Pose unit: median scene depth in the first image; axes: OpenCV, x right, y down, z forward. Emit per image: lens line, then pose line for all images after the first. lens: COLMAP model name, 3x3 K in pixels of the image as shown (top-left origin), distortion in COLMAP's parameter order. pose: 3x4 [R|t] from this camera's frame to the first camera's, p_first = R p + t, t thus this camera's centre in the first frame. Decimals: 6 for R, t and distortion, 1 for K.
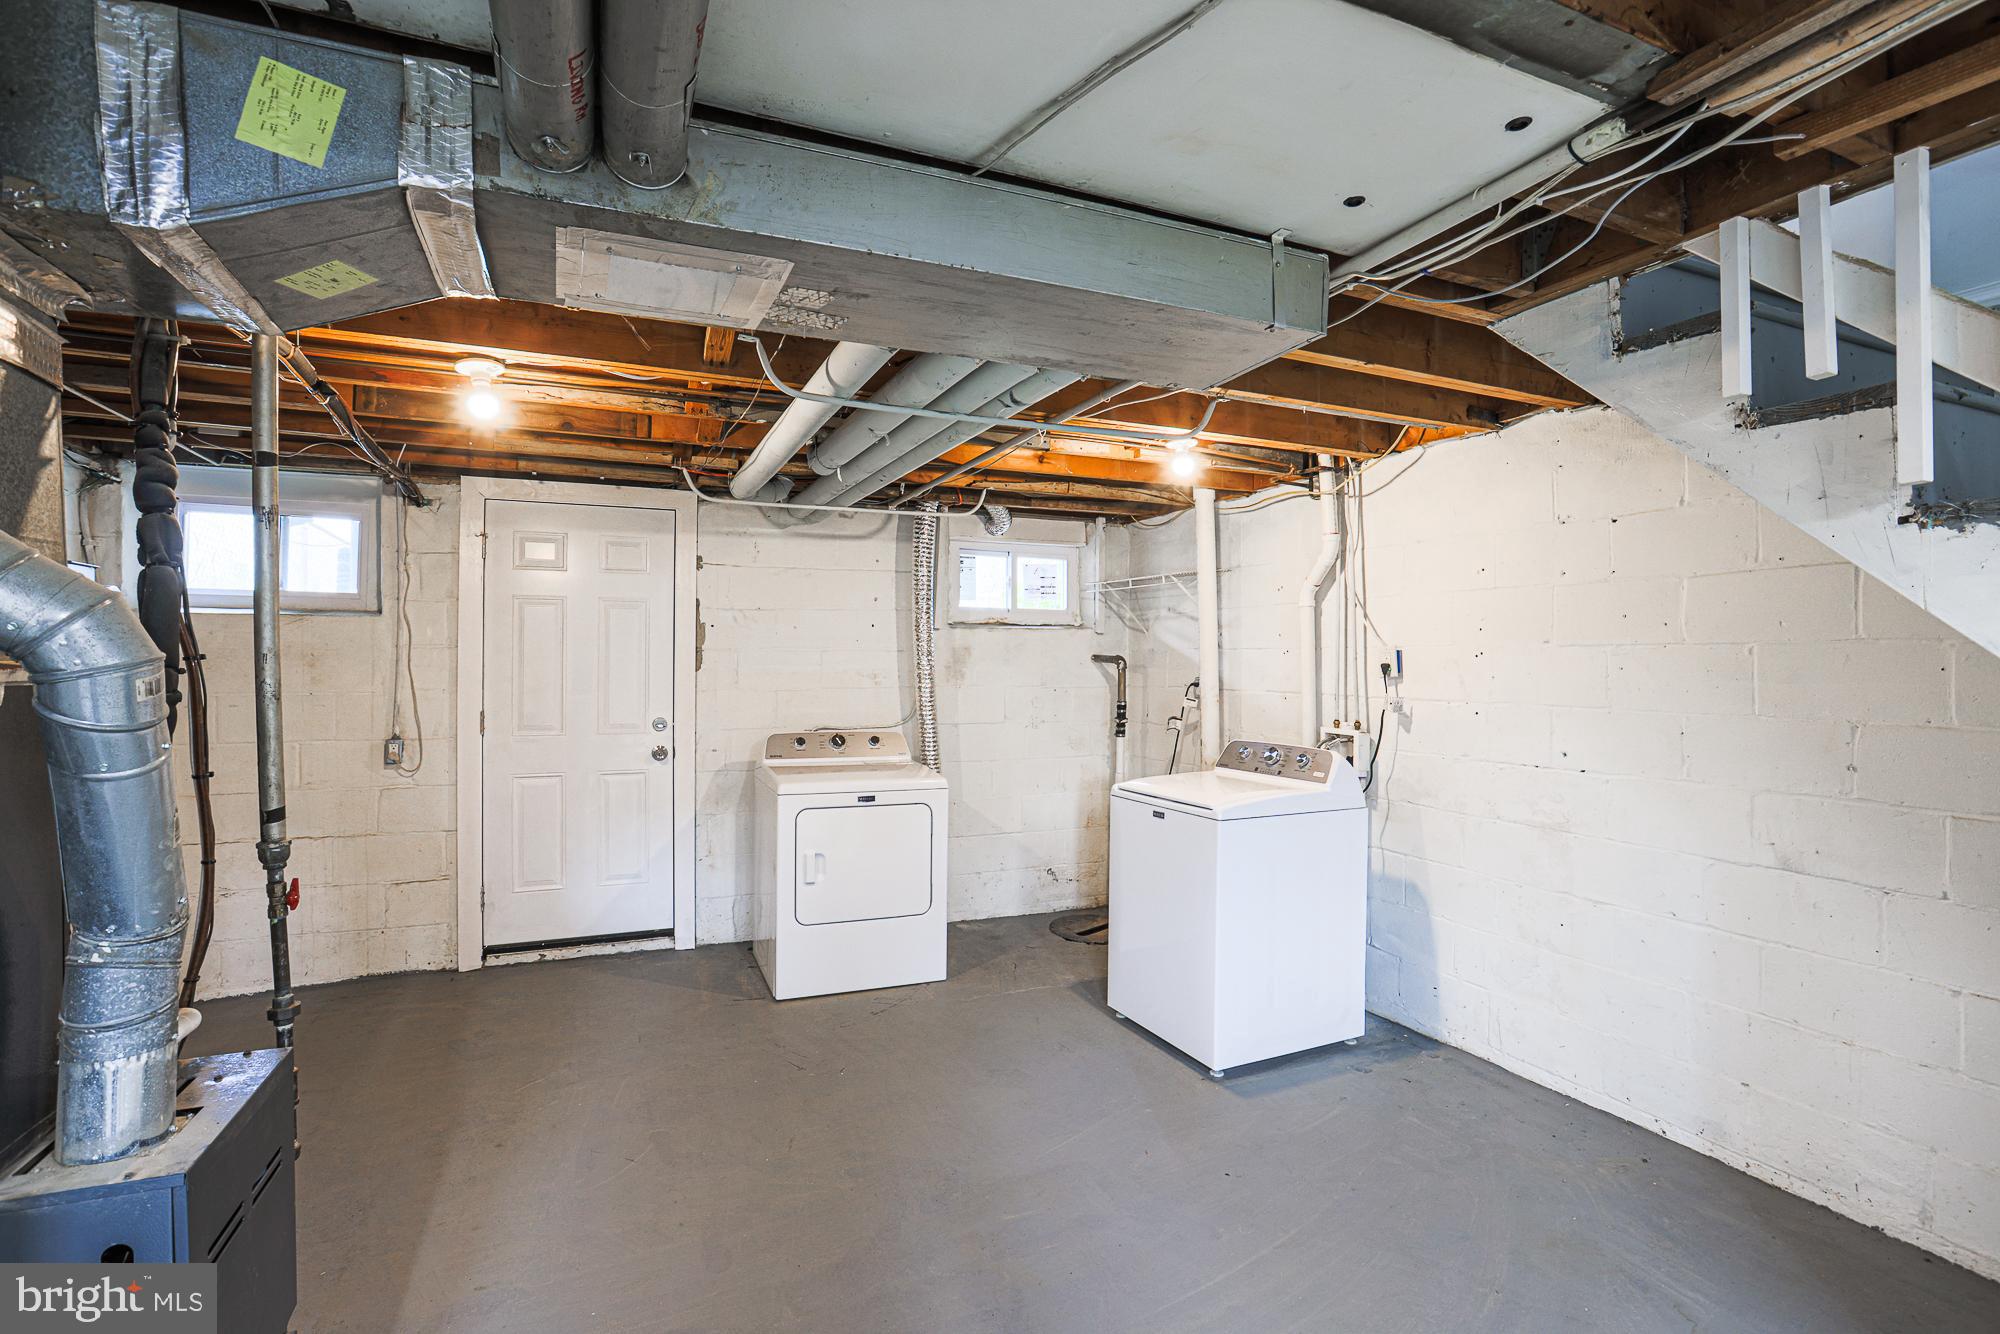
lens RADIAL K [[924.6, 0, 1022.4], [0, 924.6, 655.1], [0, 0, 1]] dist [-0.051348, 0.013755]
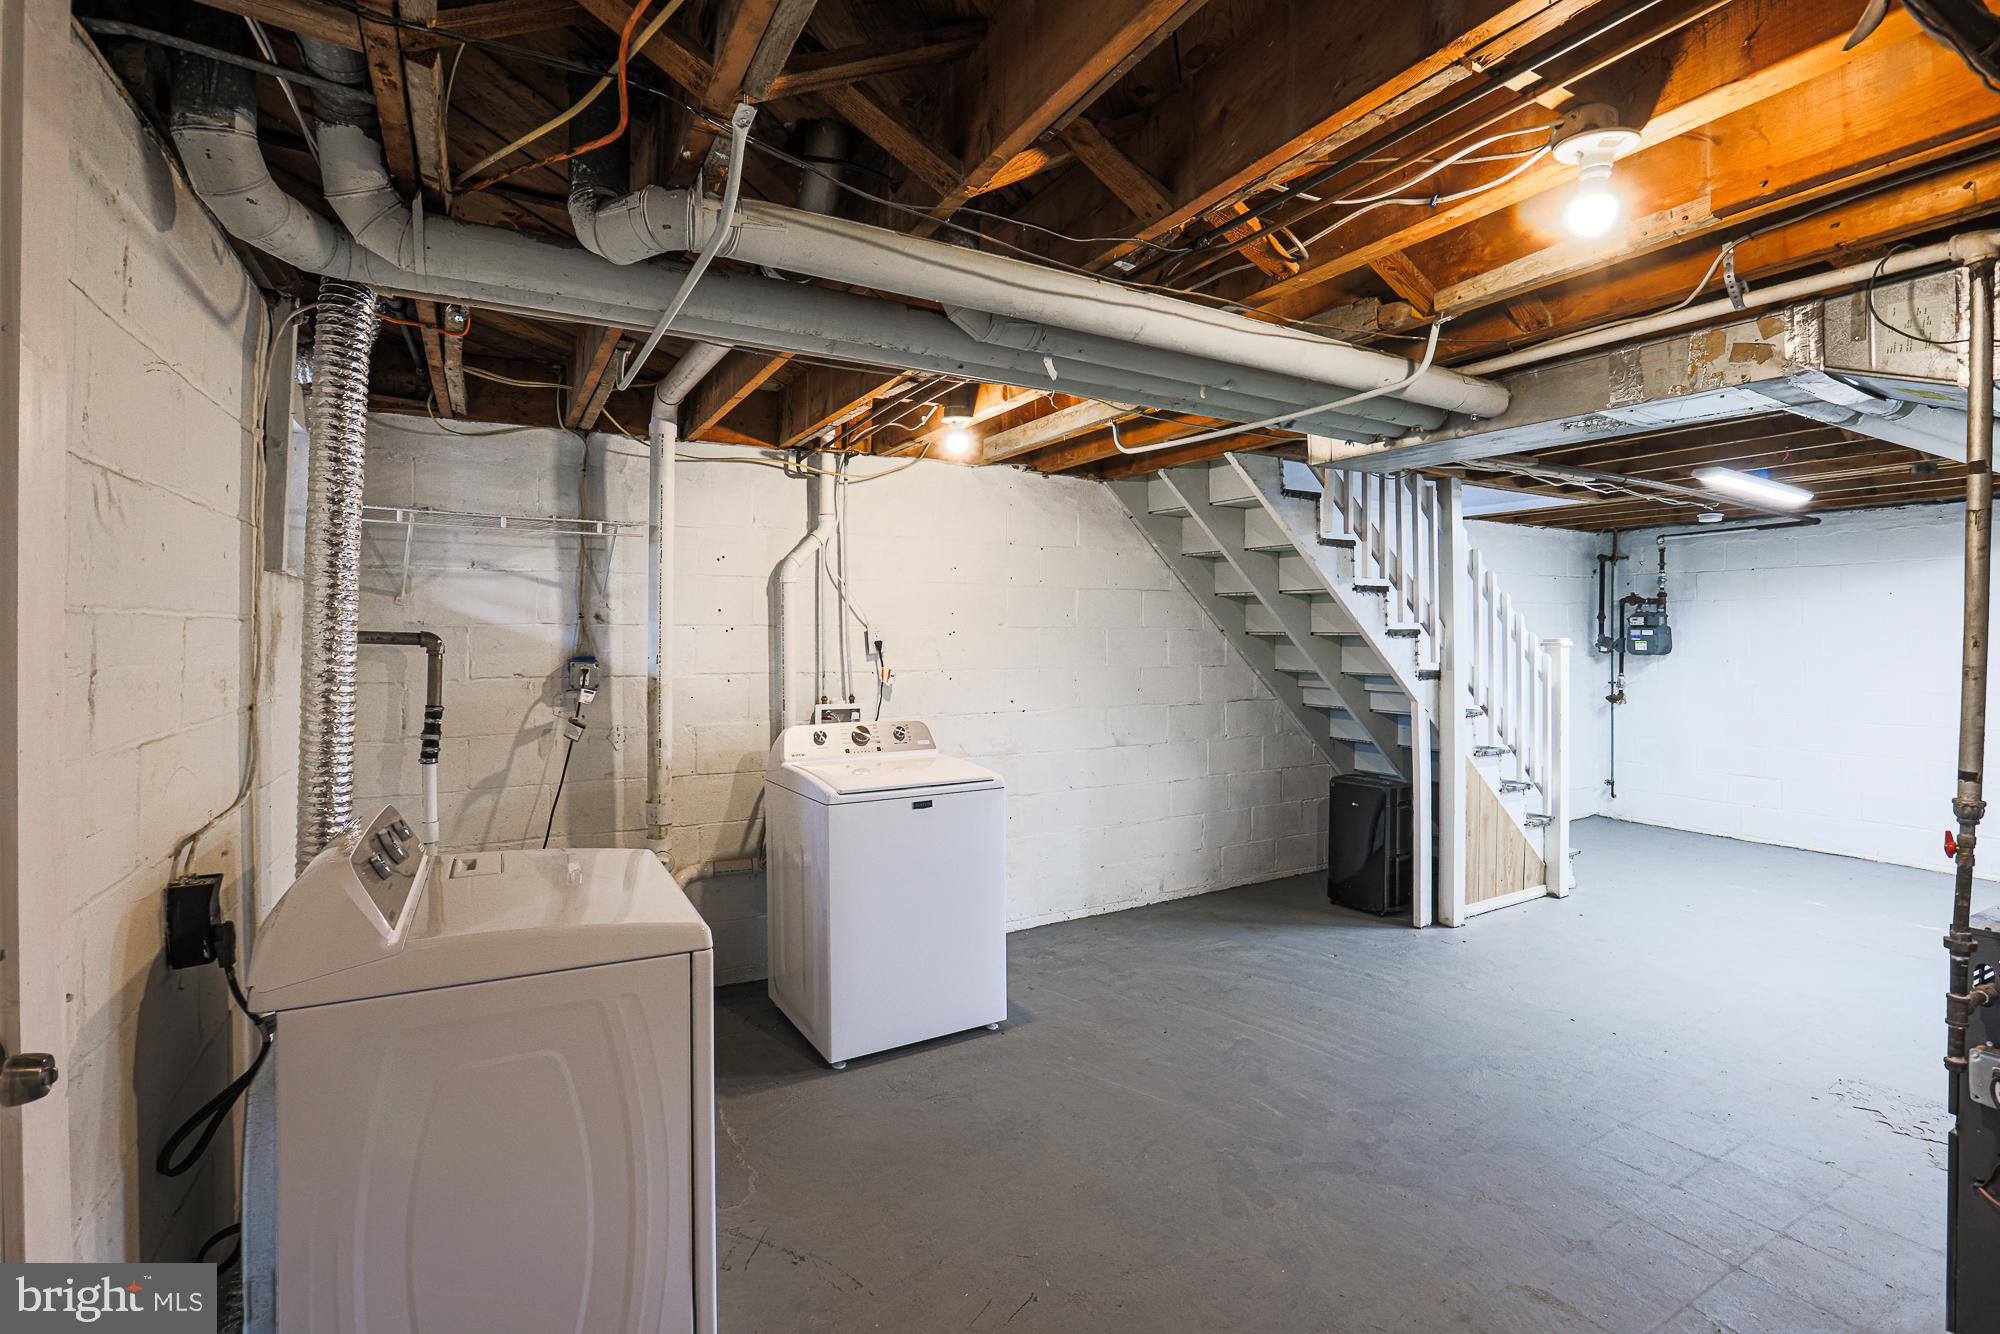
lens RADIAL K [[940.1, 0, 1009.4], [0, 940.1, 632.0], [0, 0, 1]] dist [-0.050018, 0.013729]
pose [[-0.083807, -0.000853, 0.996482, -0.814662], [-0.006685, 0.999978, 0.000294, -0.003852], [-0.996460, -0.006636, -0.083811, 0.995988]]
